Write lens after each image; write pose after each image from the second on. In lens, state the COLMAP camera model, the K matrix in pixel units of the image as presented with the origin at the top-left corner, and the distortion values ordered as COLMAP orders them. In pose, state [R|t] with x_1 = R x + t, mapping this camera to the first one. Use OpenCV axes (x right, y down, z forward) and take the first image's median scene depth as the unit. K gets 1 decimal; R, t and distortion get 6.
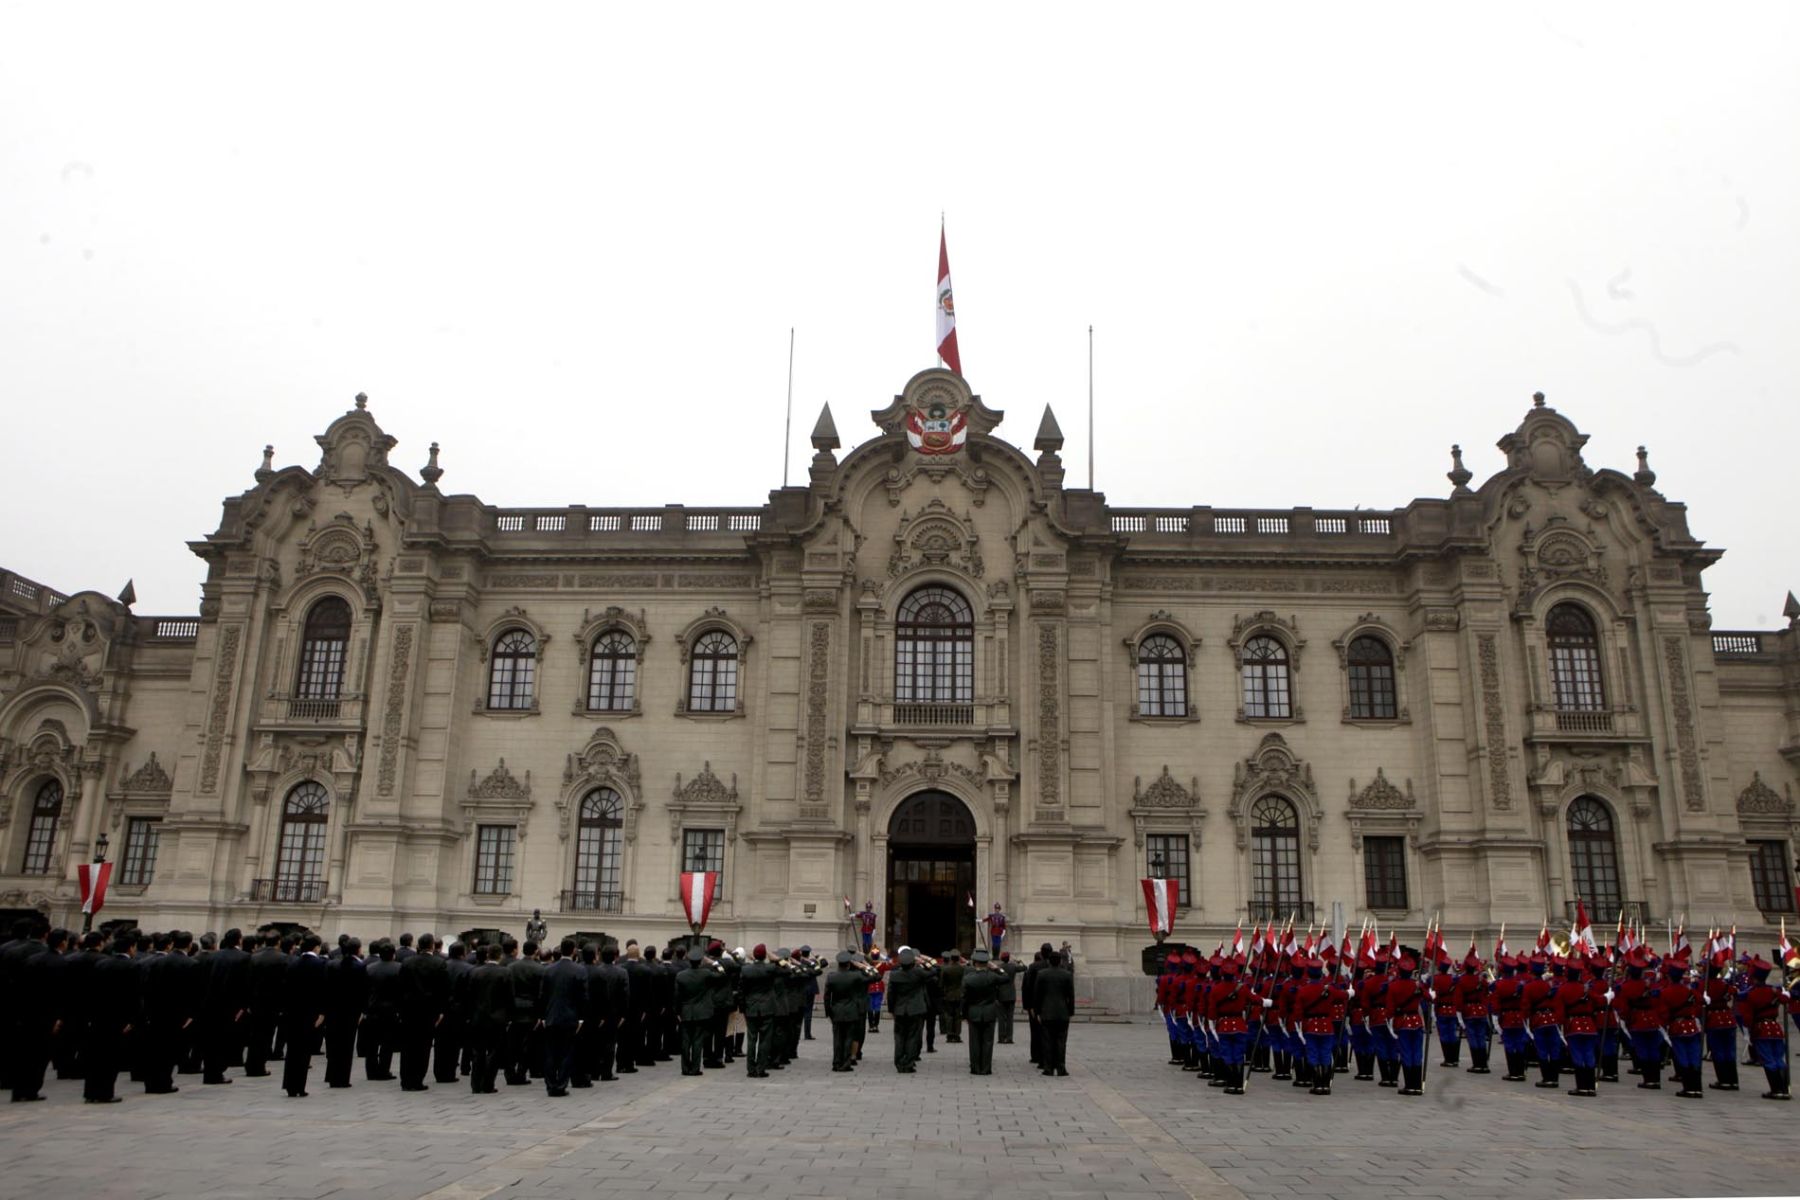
lens RADIAL K [[1252.3, 0, 927.0], [0, 1252.3, 602.8], [0, 0, 1]] dist [-0.097170, 0.080819]
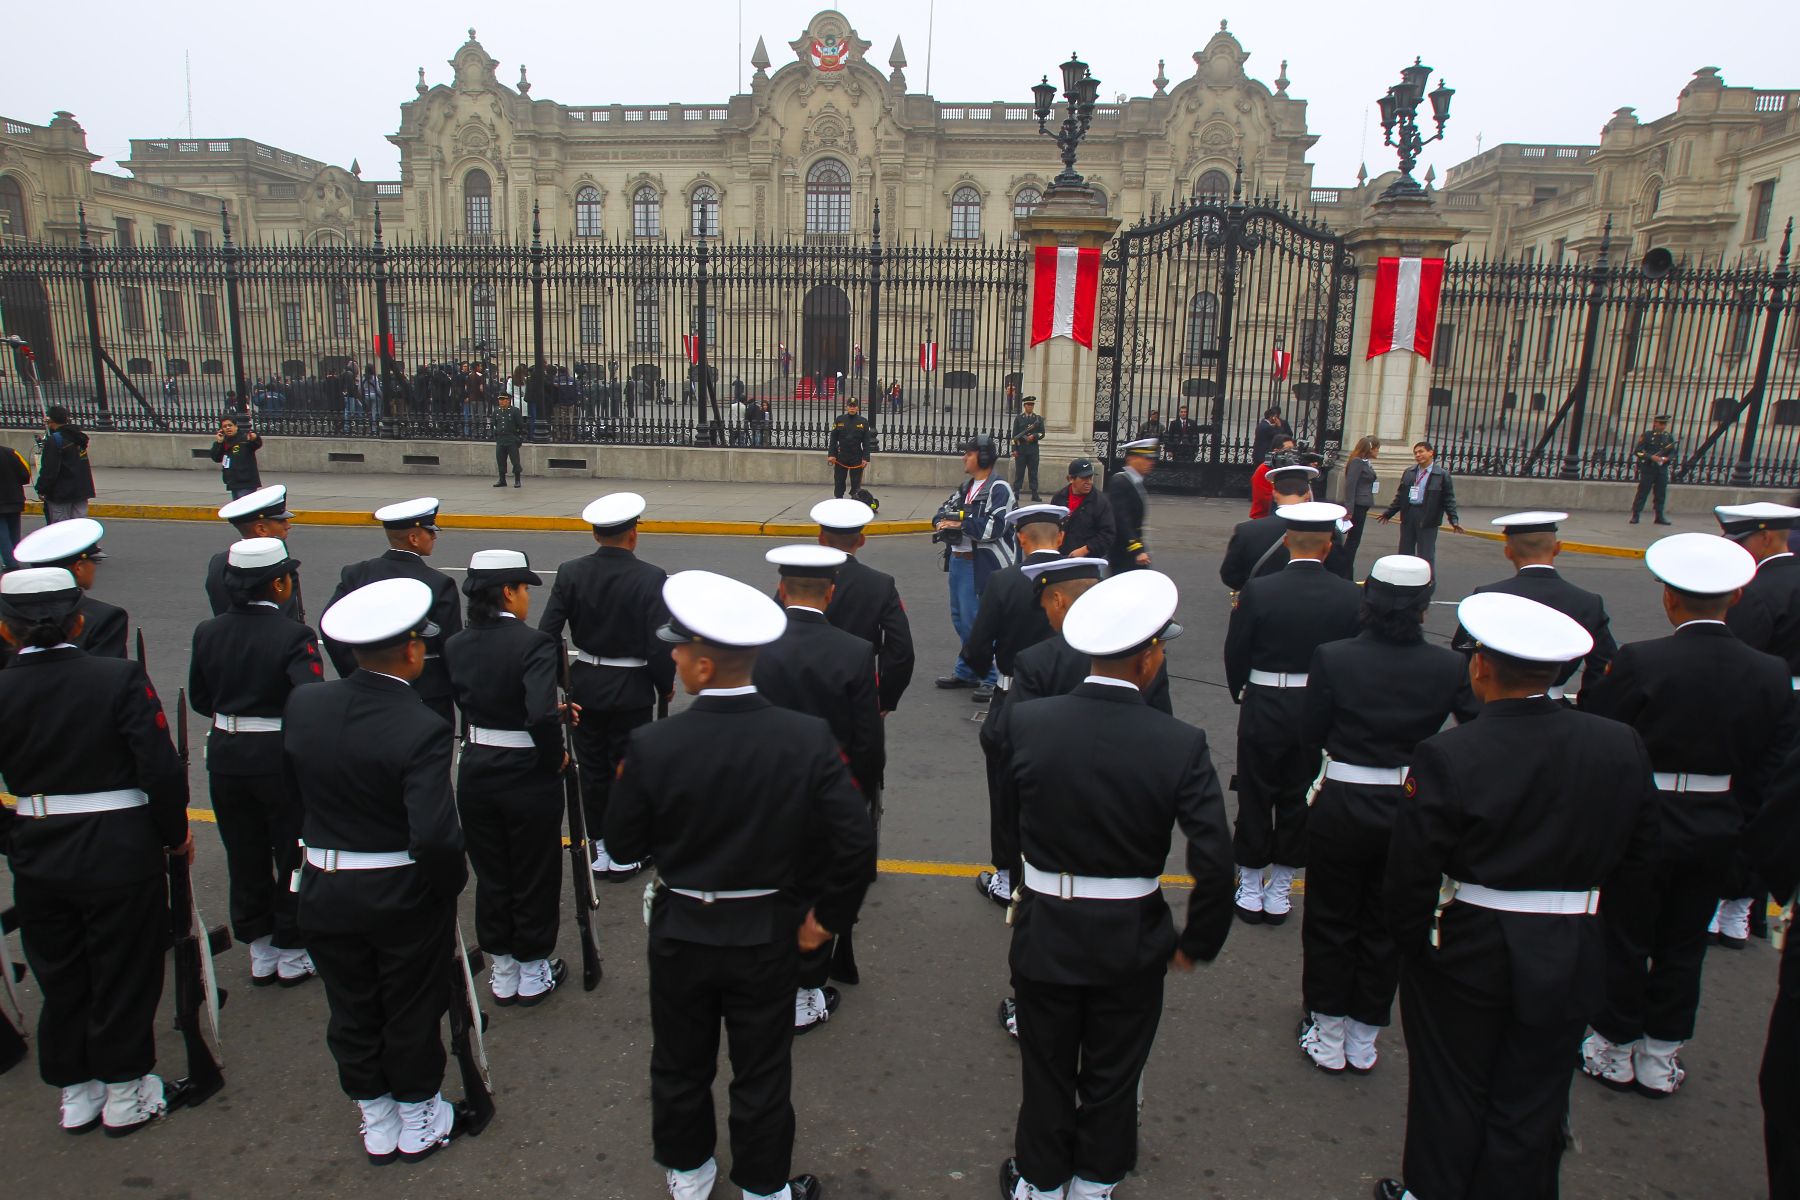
lens RADIAL K [[1252.3, 0, 927.0], [0, 1252.3, 602.8], [0, 0, 1]] dist [-0.097170, 0.080819]
pose [[0.995625, 0.022740, -0.090627, 0.290699], [0.019743, 0.896835, 0.441924, -0.203702], [0.091326, -0.441780, 0.892463, -0.696465]]
